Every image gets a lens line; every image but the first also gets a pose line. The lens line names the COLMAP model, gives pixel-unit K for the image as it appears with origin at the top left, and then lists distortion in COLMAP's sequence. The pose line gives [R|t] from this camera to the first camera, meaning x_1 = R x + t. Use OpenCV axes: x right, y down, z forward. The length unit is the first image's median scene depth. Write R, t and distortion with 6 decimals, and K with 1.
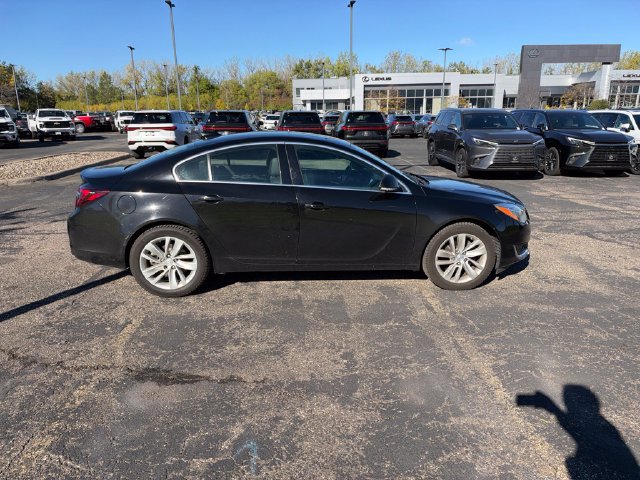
lens RADIAL K [[460.9, 0, 321.6], [0, 460.9, 242.0], [0, 0, 1]] dist [0.036531, -0.070801]
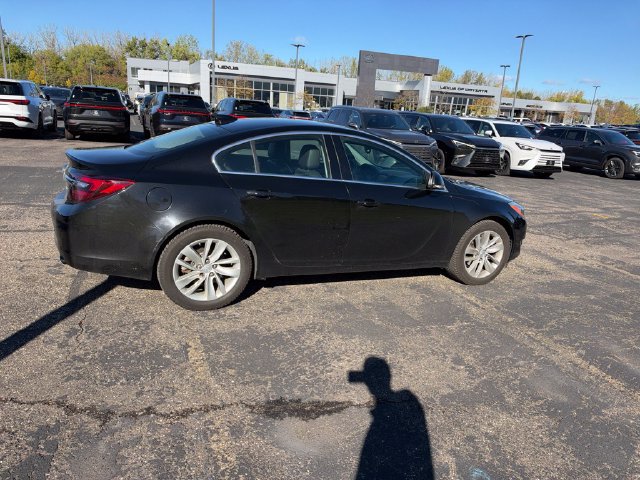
lens RADIAL K [[463.2, 0, 321.6], [0, 463.2, 239.2], [0, 0, 1]] dist [0.005440, -0.020699]
pose [[0.940921, -0.015309, 0.338281, -0.373740], [0.011201, 0.999838, 0.014090, -0.016955], [-0.338442, -0.009469, 0.940940, 0.130516]]
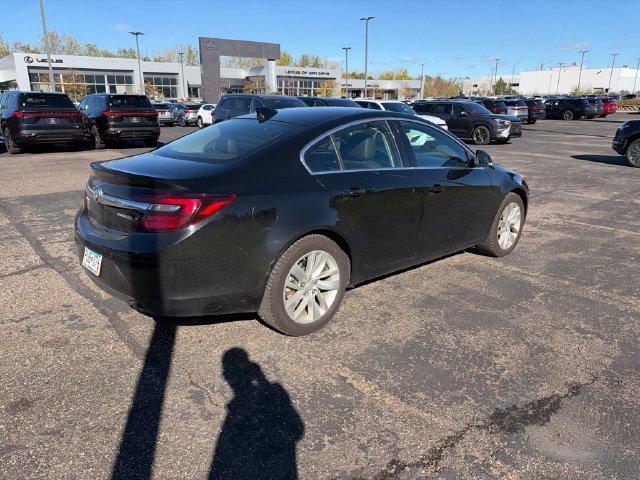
lens RADIAL K [[466.0, 0, 321.7], [0, 466.0, 237.8], [0, 0, 1]] dist [-0.001547, -0.010418]
pose [[0.787464, -0.155312, 0.596472, -0.660323], [0.149276, 0.986978, 0.059920, -0.064099], [-0.598011, 0.041854, 0.800394, 0.365017]]
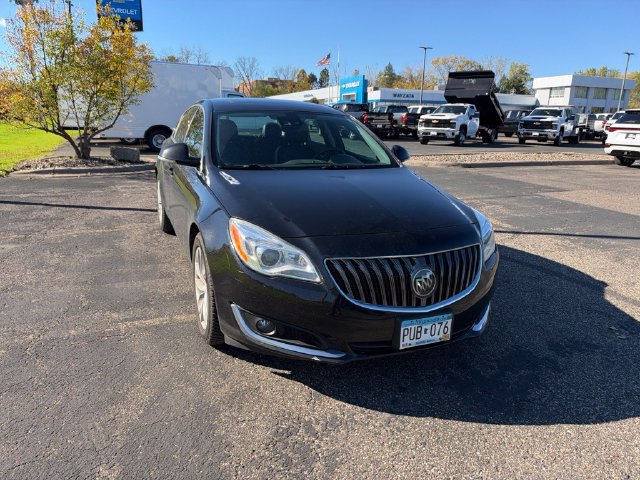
lens RADIAL K [[462.2, 0, 311.8], [0, 462.2, 237.7], [0, 0, 1]] dist [0.045865, -0.089872]
pose [[0.307230, 0.253820, -0.917161, 0.848205], [-0.278845, 0.945482, 0.168251, -0.162133], [0.909865, 0.204054, 0.361258, 0.834891]]
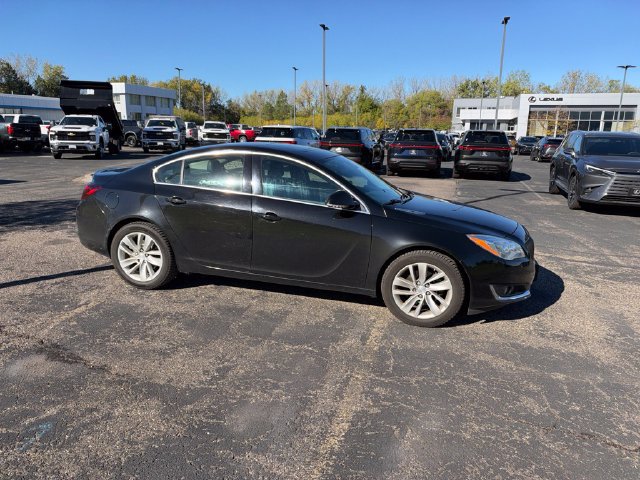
lens RADIAL K [[462.7, 0, 321.3], [0, 462.7, 239.9], [0, 0, 1]] dist [0.010694, -0.027427]
pose [[0.942127, 0.104491, -0.318558, 0.369112], [-0.117866, 0.992764, -0.022947, -0.017114], [0.313855, 0.059166, 0.947626, 0.087866]]
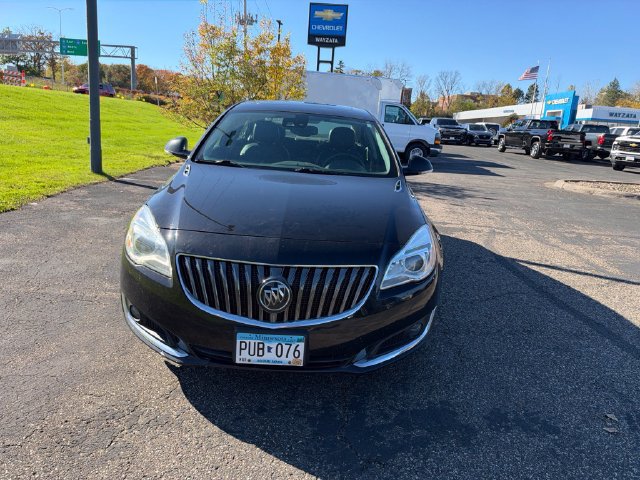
lens RADIAL K [[463.2, 0, 321.6], [0, 463.2, 239.2], [0, 0, 1]] dist [0.005440, -0.020699]
pose [[-0.076297, 0.247969, -0.965759, 0.855970], [-0.329102, 0.908039, 0.259148, -0.240409], [0.941207, 0.337605, 0.012327, 1.126644]]
